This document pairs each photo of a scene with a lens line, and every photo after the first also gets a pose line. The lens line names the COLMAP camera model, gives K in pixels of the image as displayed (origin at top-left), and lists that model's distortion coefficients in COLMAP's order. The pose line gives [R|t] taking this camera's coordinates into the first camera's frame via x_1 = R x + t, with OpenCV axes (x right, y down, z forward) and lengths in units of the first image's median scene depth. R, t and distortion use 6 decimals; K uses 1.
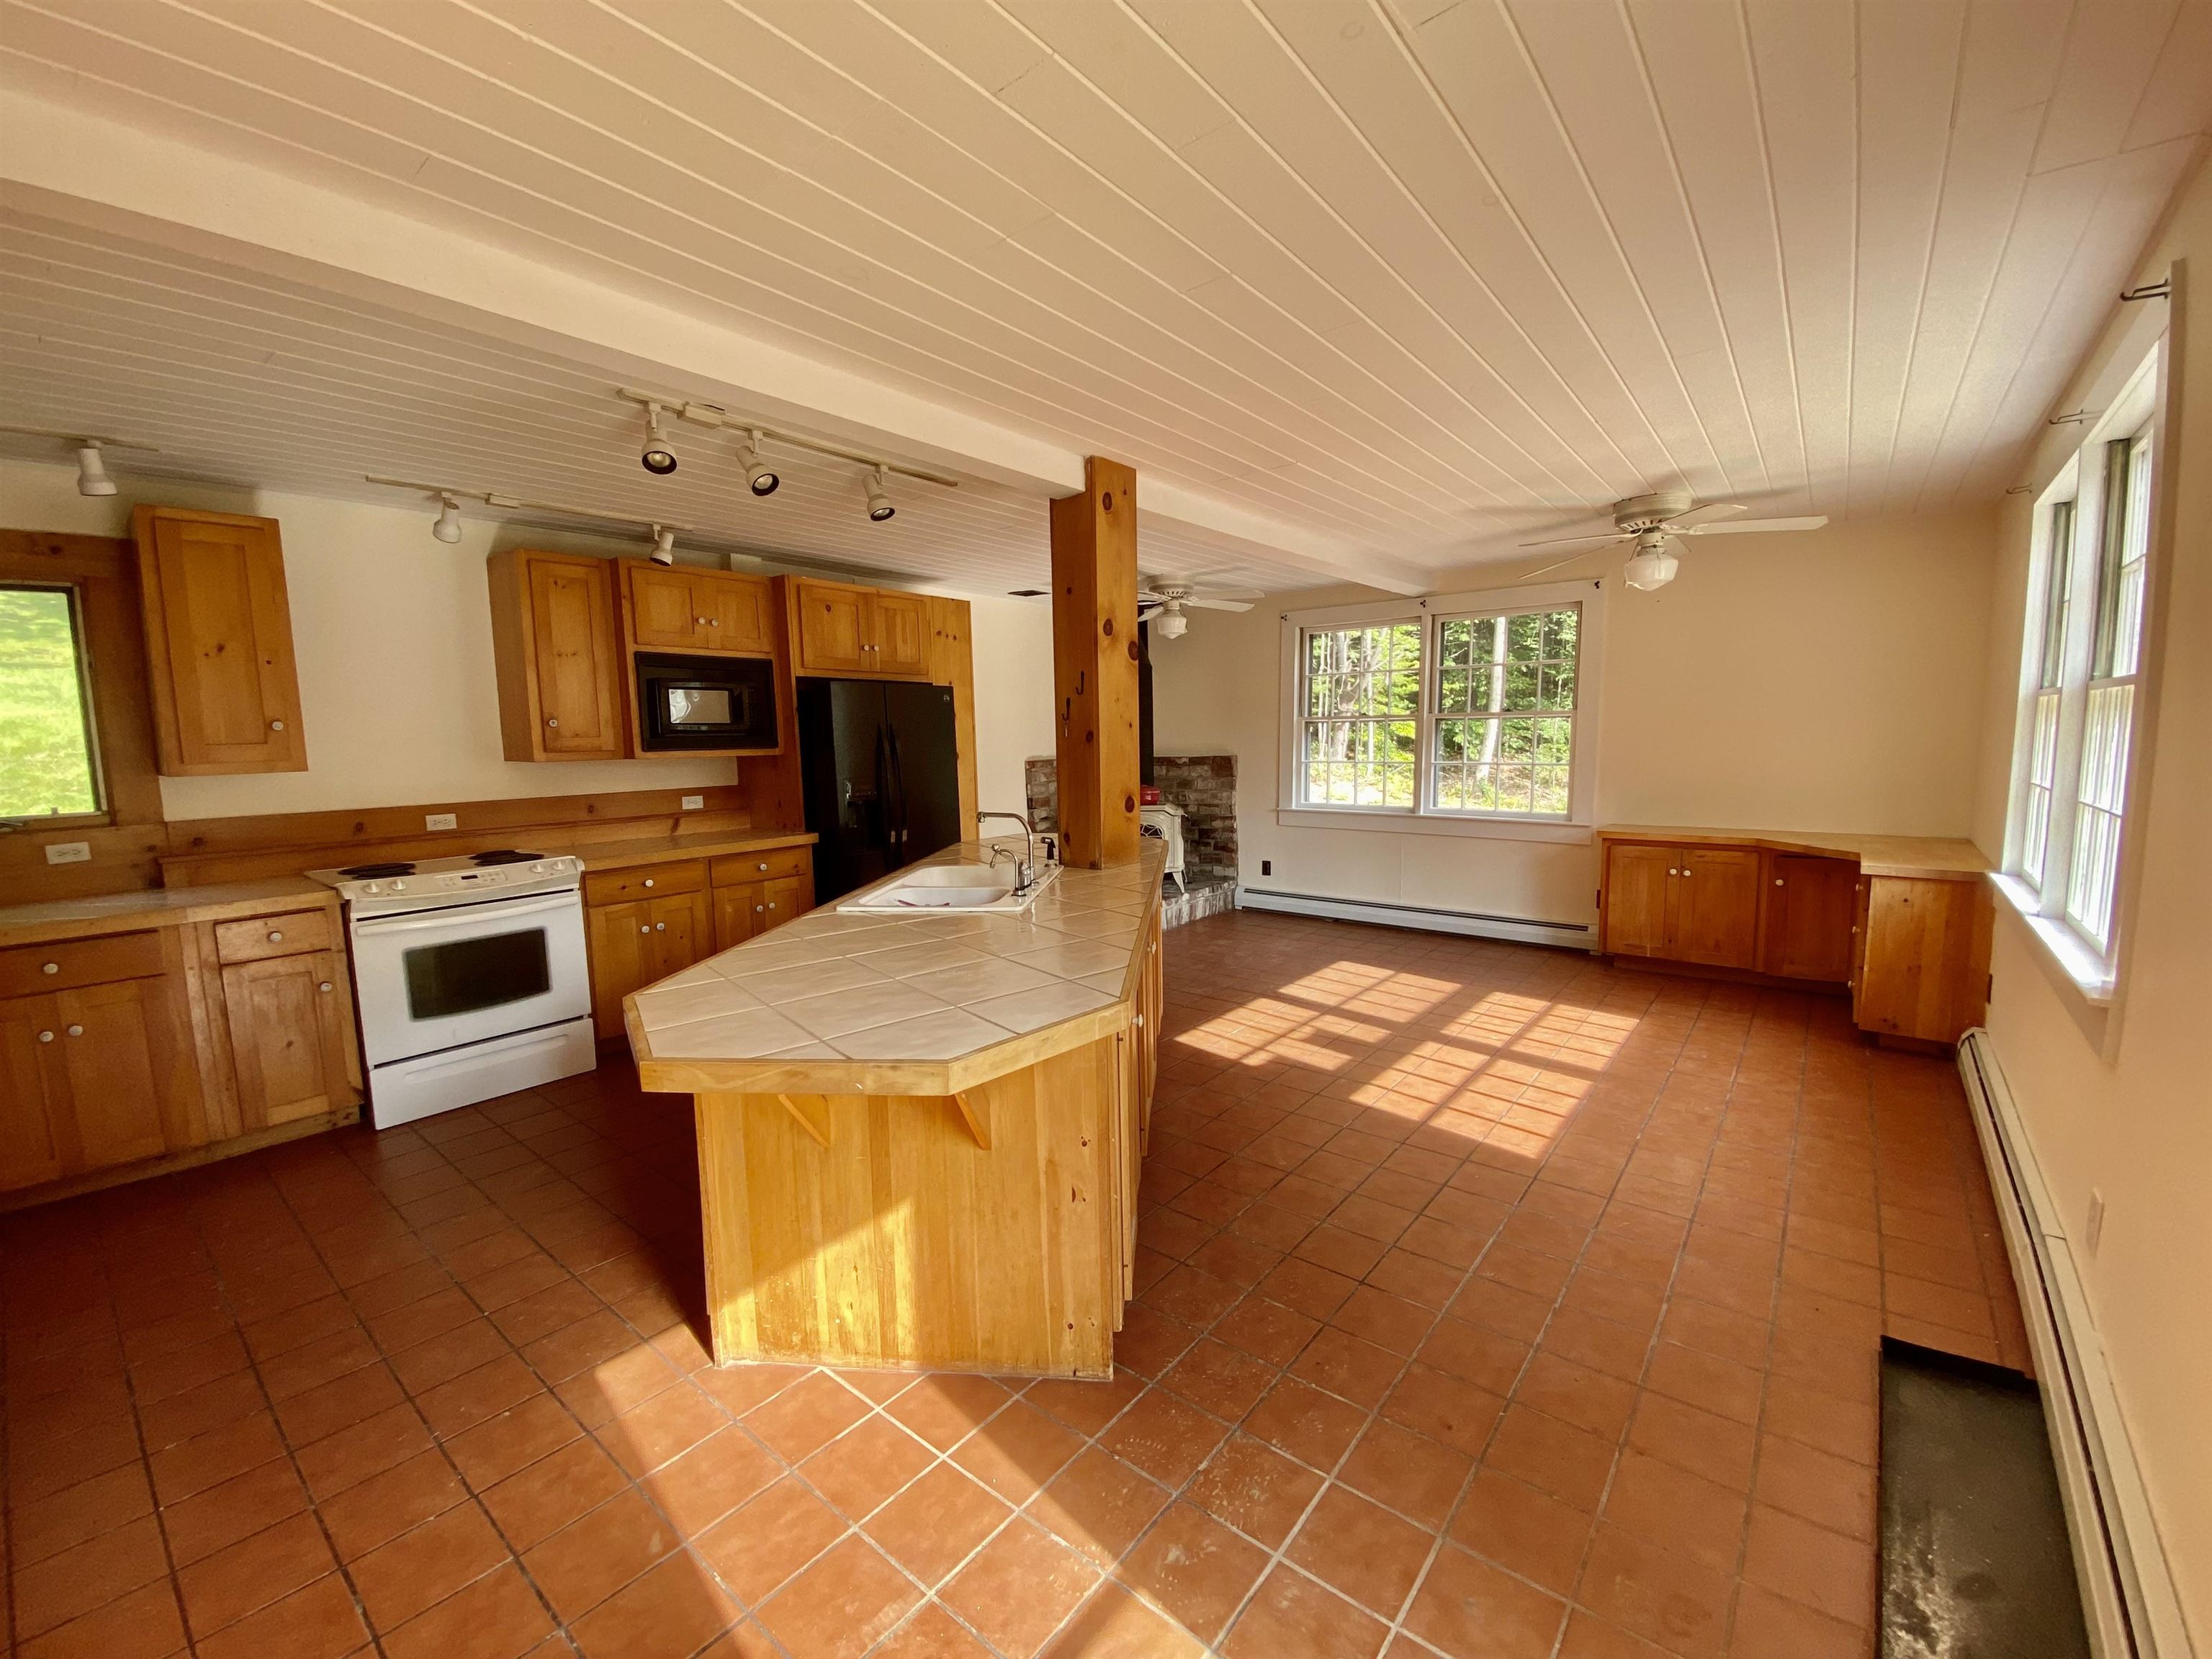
lens RADIAL K [[906.0, 0, 1106.0], [0, 906.0, 829.5], [0, 0, 1]] dist [0.046100, -0.031964]
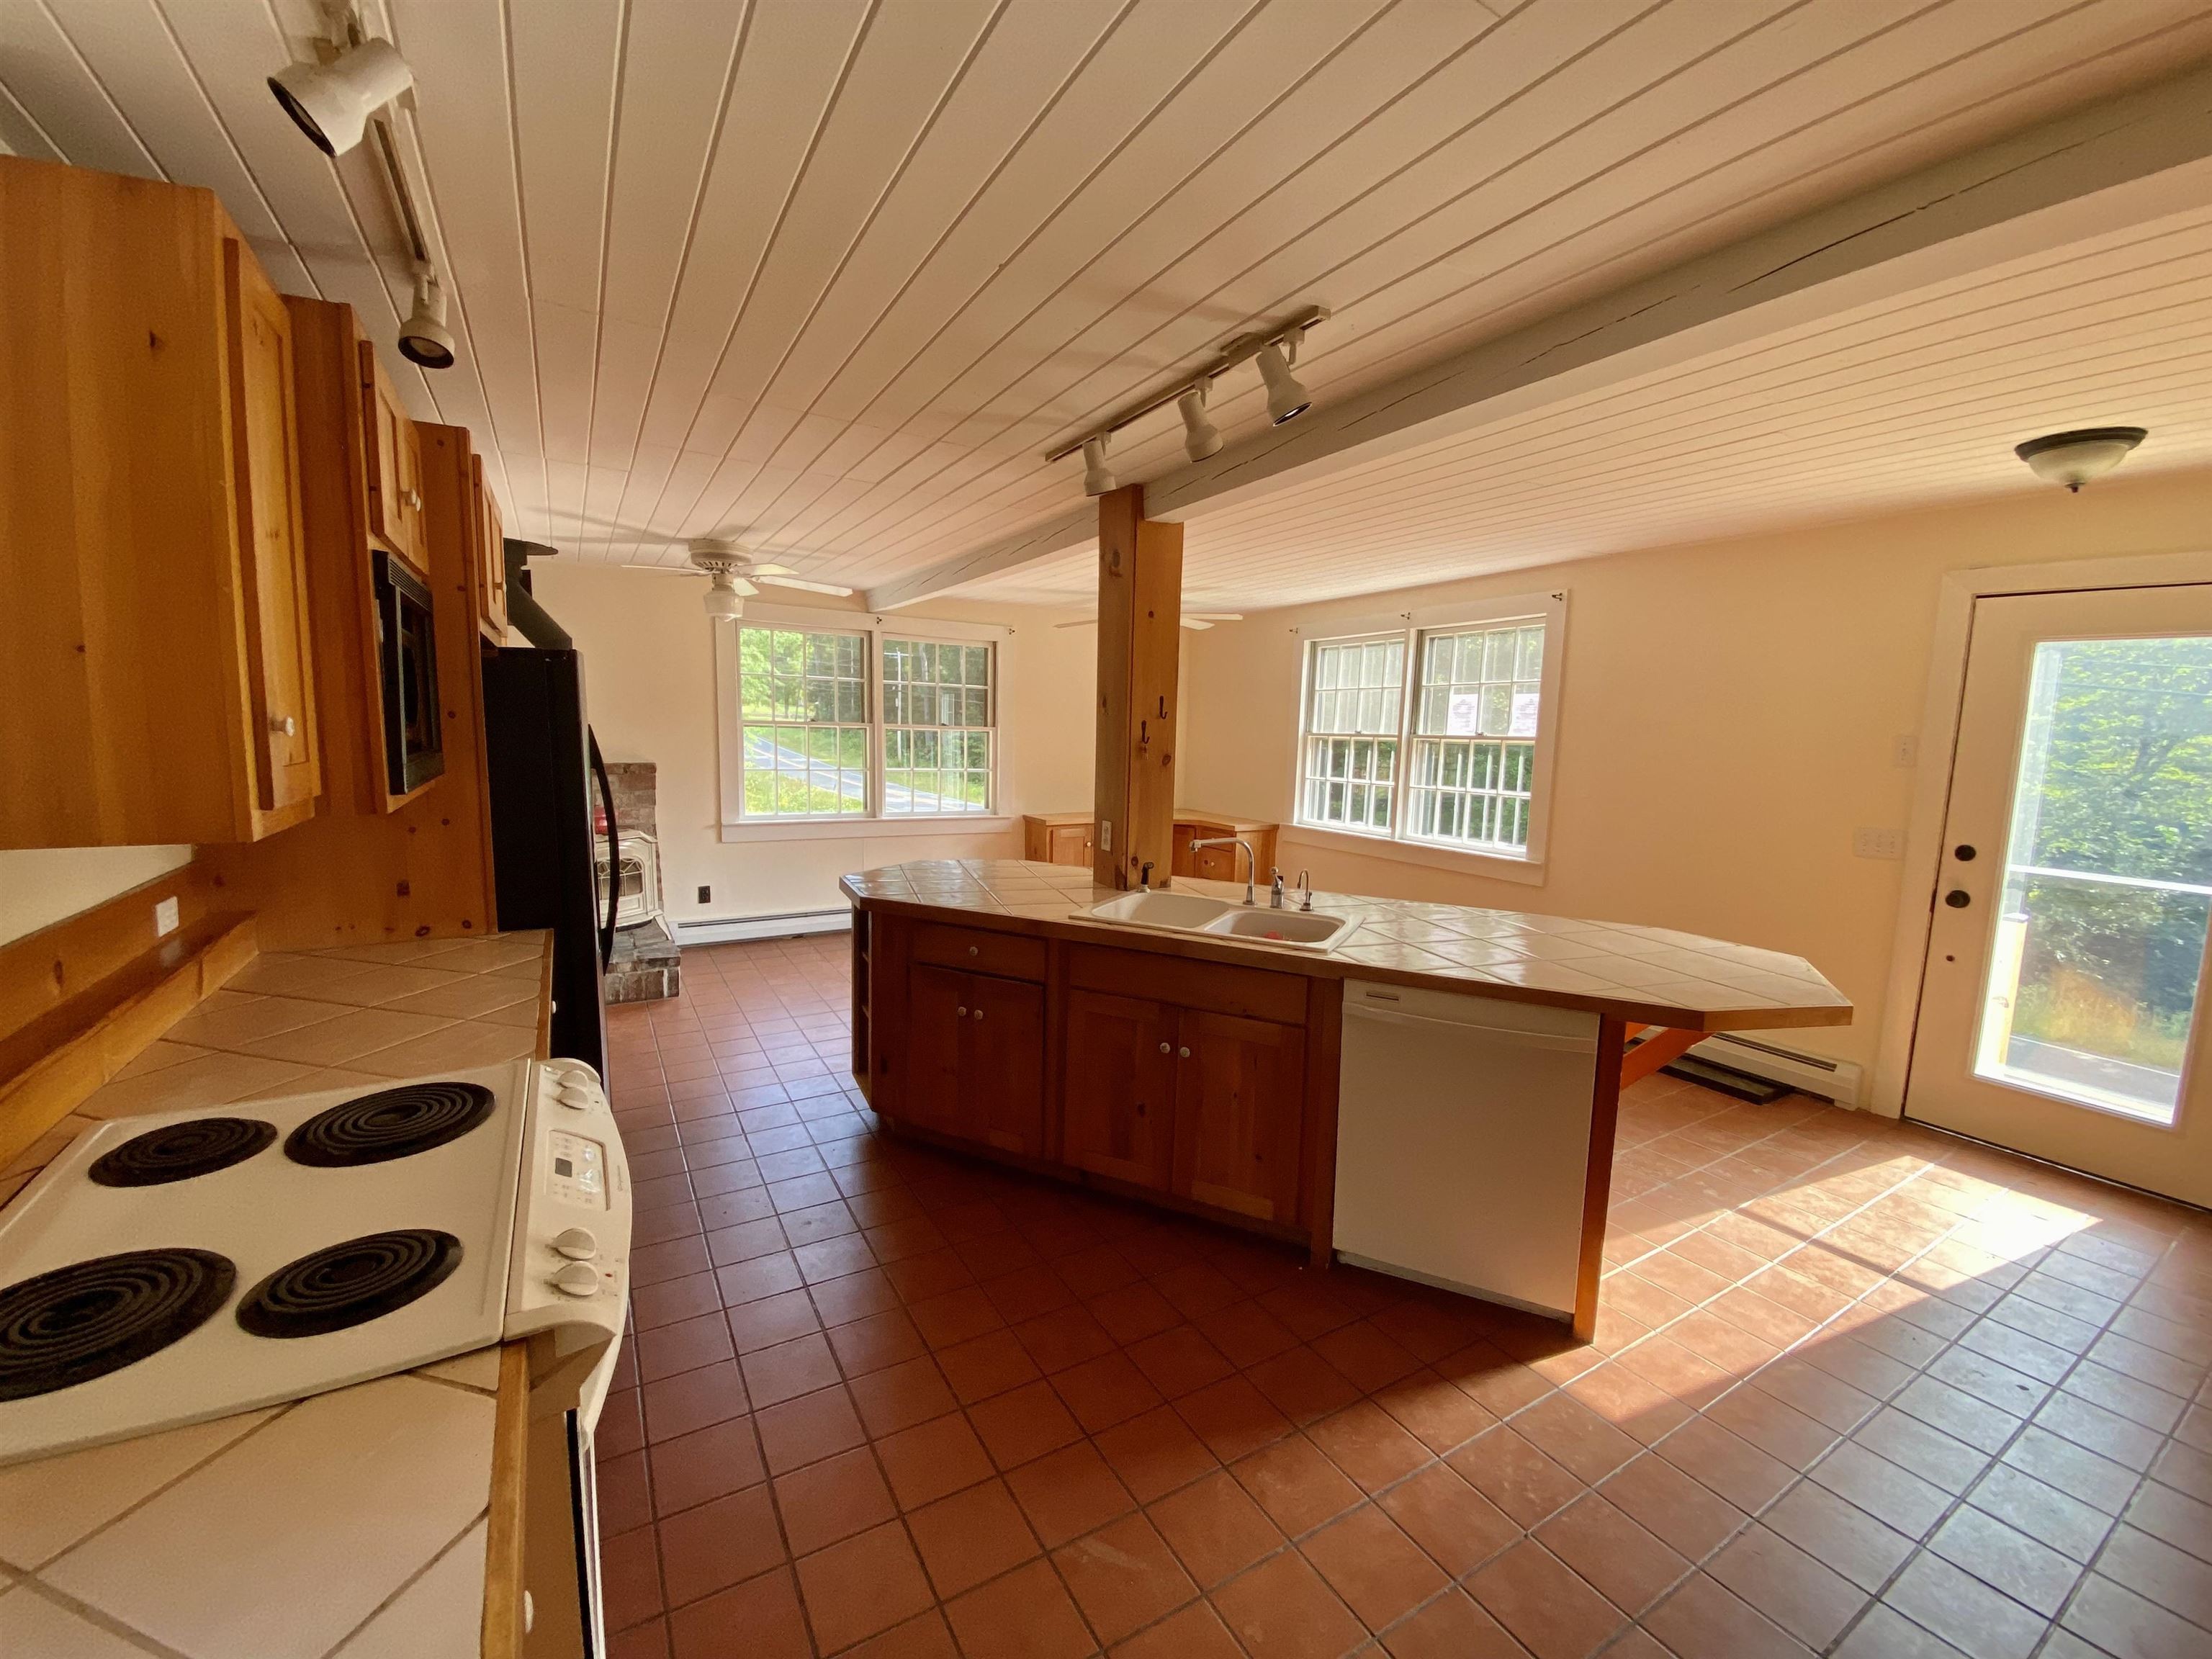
lens RADIAL K [[906.0, 0, 1106.0], [0, 906.0, 829.5], [0, 0, 1]] dist [0.046100, -0.031964]
pose [[0.338749, -0.083683, 0.937148, -0.709892], [0.072096, 0.995417, 0.062826, -0.064767], [-0.938110, 0.046282, 0.343230, 0.500666]]
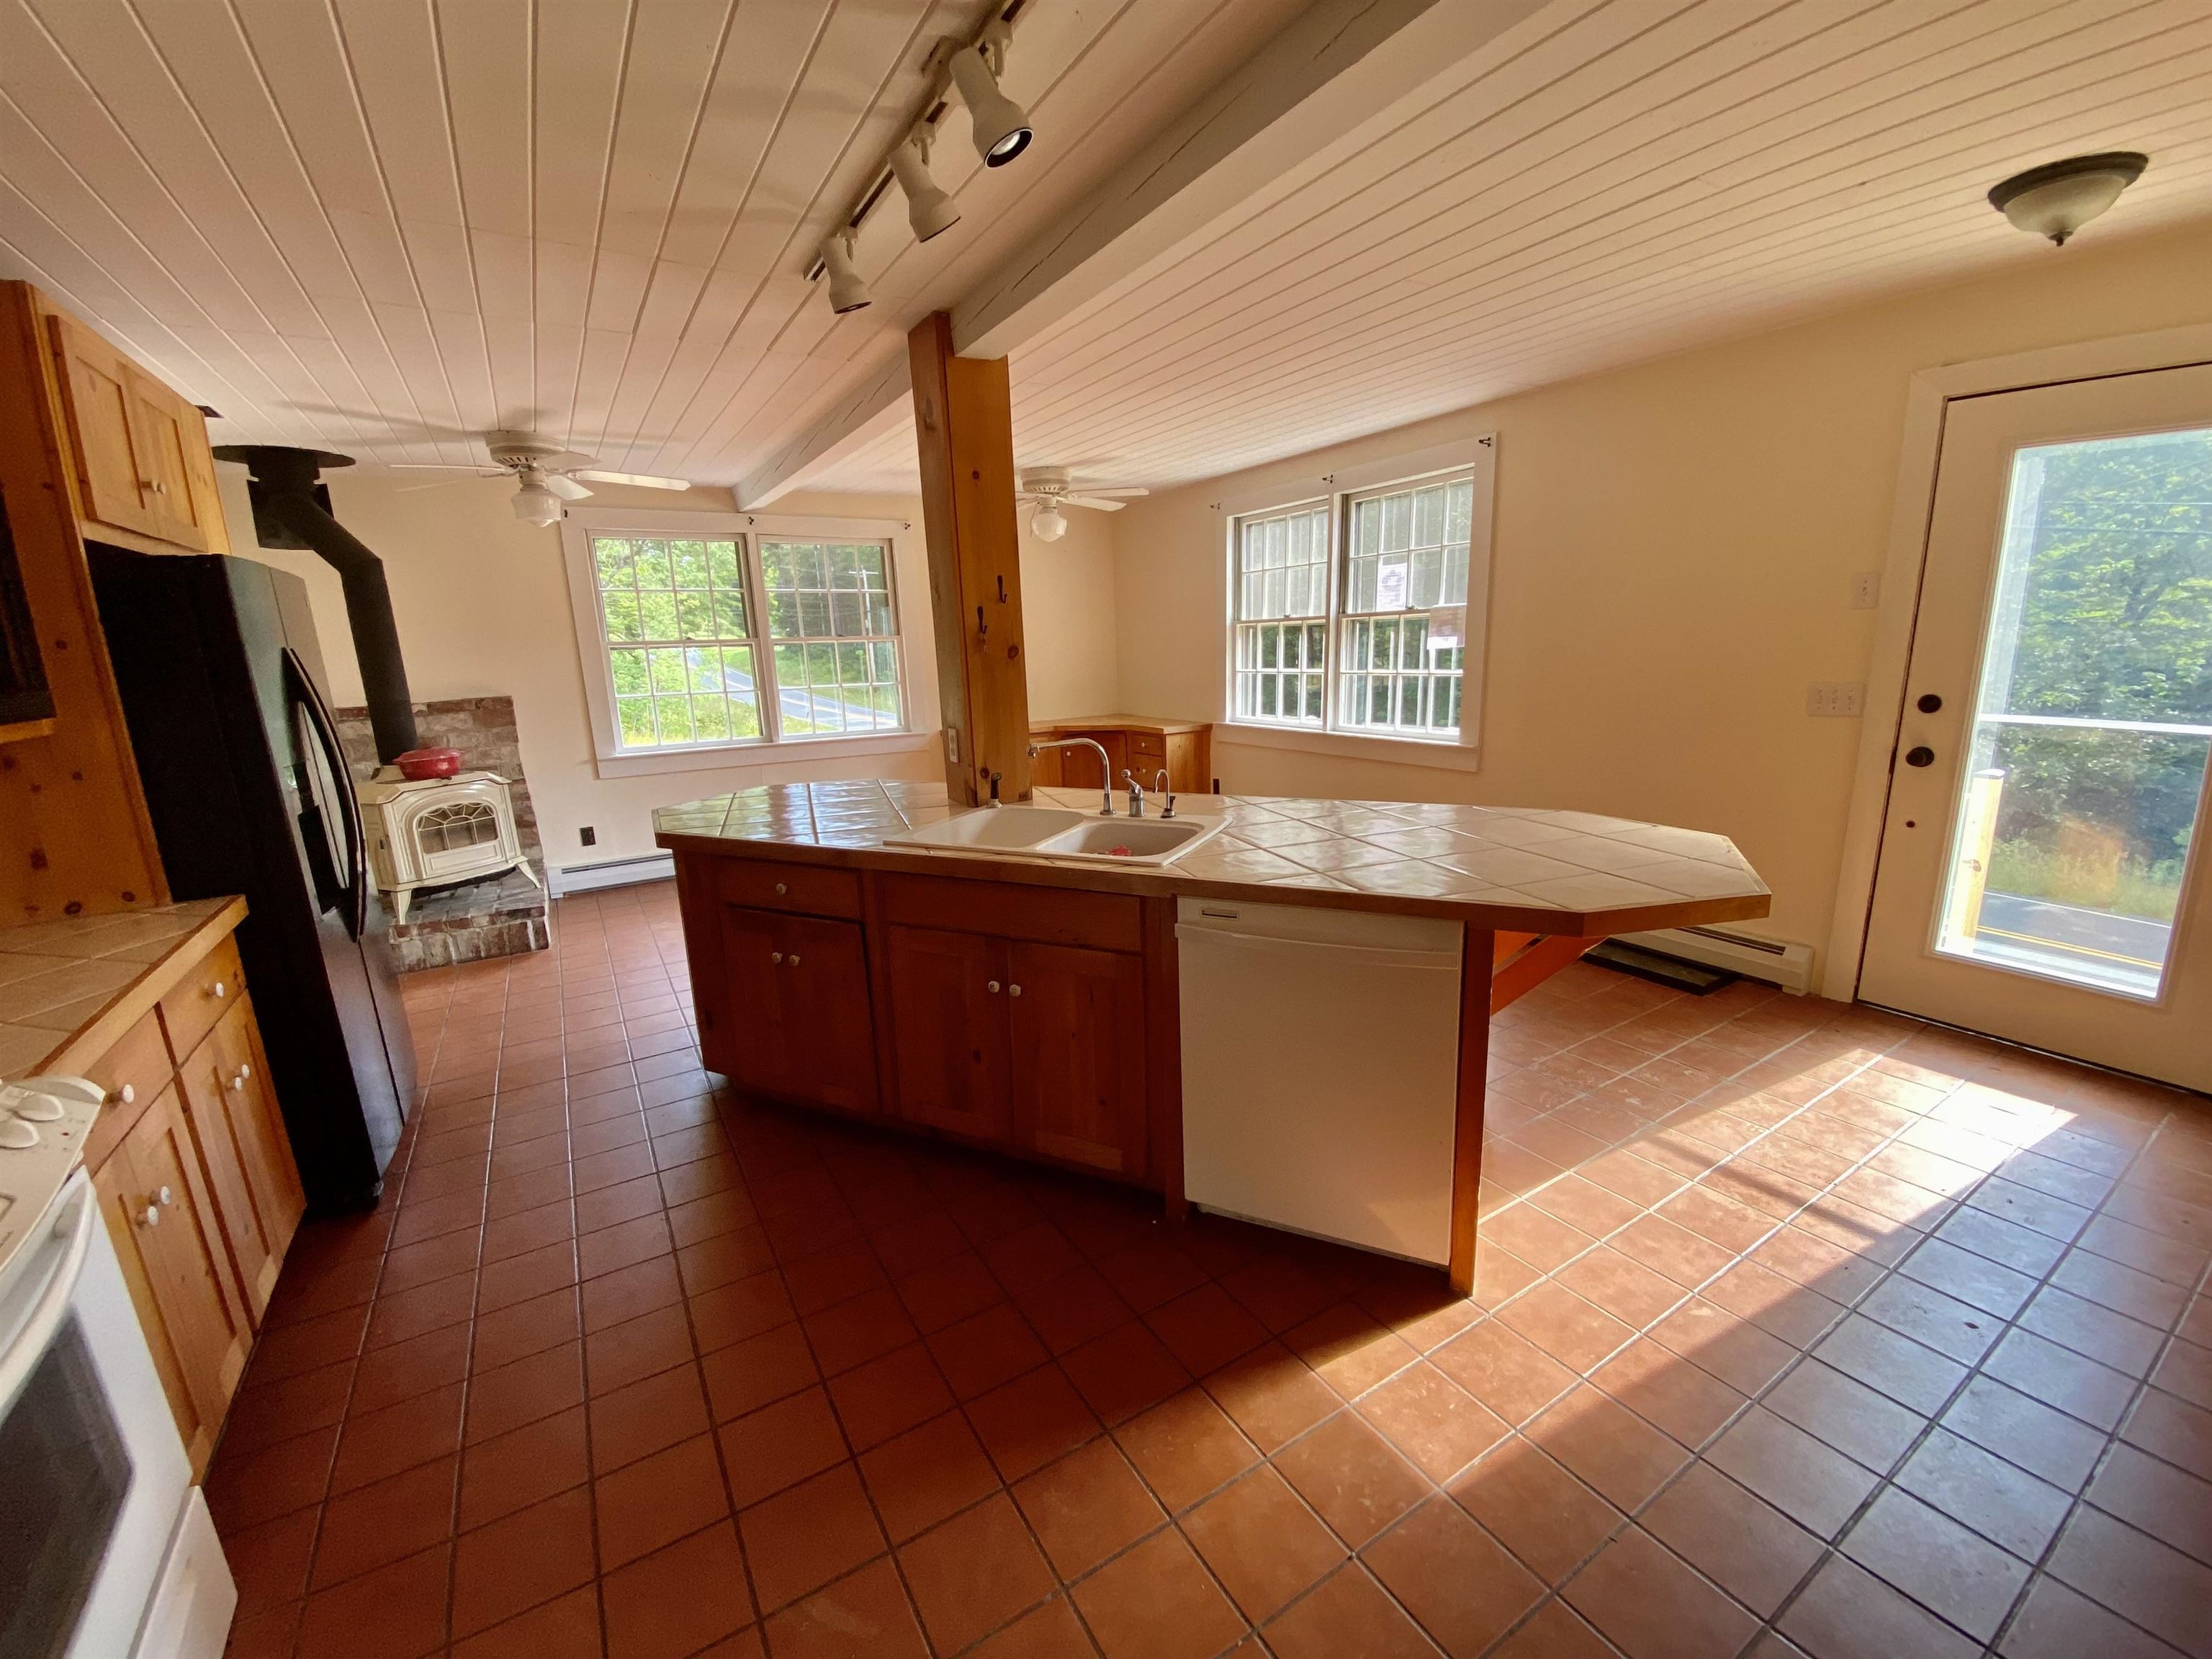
lens RADIAL K [[900.8, 0, 1106.0], [0, 900.8, 829.5], [0, 0, 1]] dist [0.044258, -0.033476]
pose [[0.327948, -0.194199, 0.924520, -0.585355], [0.132833, 0.978400, 0.158397, -0.041711], [-0.935310, 0.070860, 0.346660, 0.433615]]
